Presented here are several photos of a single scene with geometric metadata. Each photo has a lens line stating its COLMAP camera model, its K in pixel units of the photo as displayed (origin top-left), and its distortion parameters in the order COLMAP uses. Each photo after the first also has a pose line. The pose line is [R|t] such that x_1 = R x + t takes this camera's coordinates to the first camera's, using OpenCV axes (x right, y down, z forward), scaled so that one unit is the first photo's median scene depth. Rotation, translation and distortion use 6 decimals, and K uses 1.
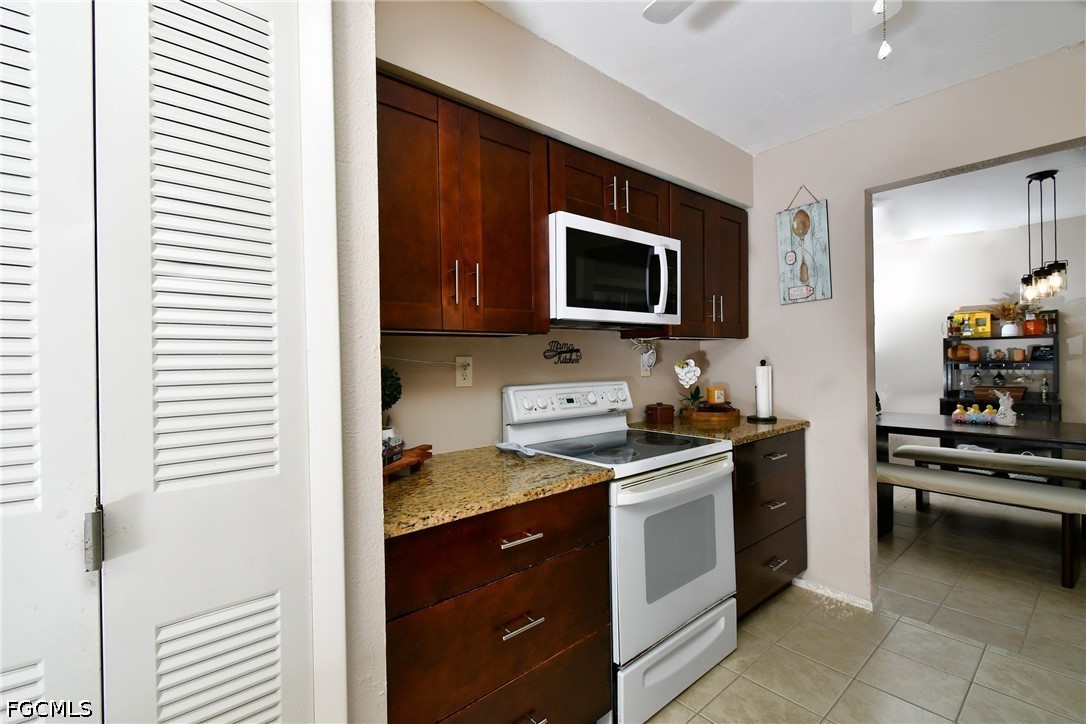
lens RADIAL K [[483.0, 0, 534.0], [0, 483.0, 361.3], [0, 0, 1]] dist [0.000904, -0.000565]
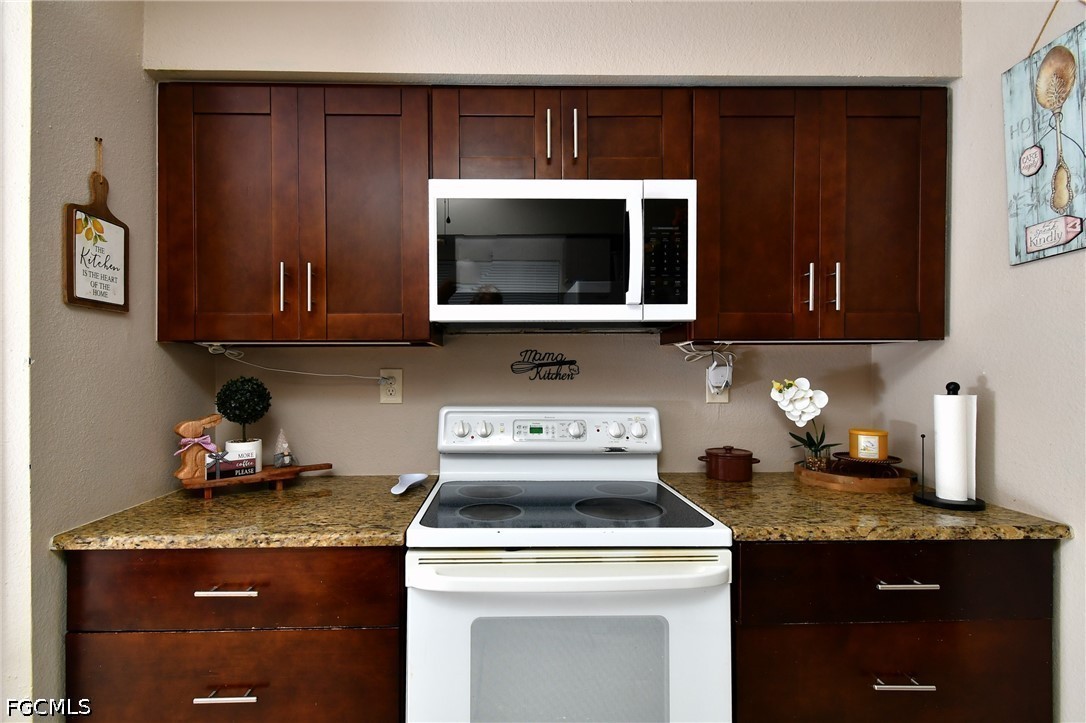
lens RADIAL K [[503.6, 0, 540.7], [0, 503.6, 370.9], [0, 0, 1]] dist [0.002278, -0.000513]
pose [[0.778169, 0.013937, -0.627900, 0.547750], [-0.014100, 0.999889, 0.004719, -0.012532], [0.627896, 0.005181, 0.778280, 0.391045]]
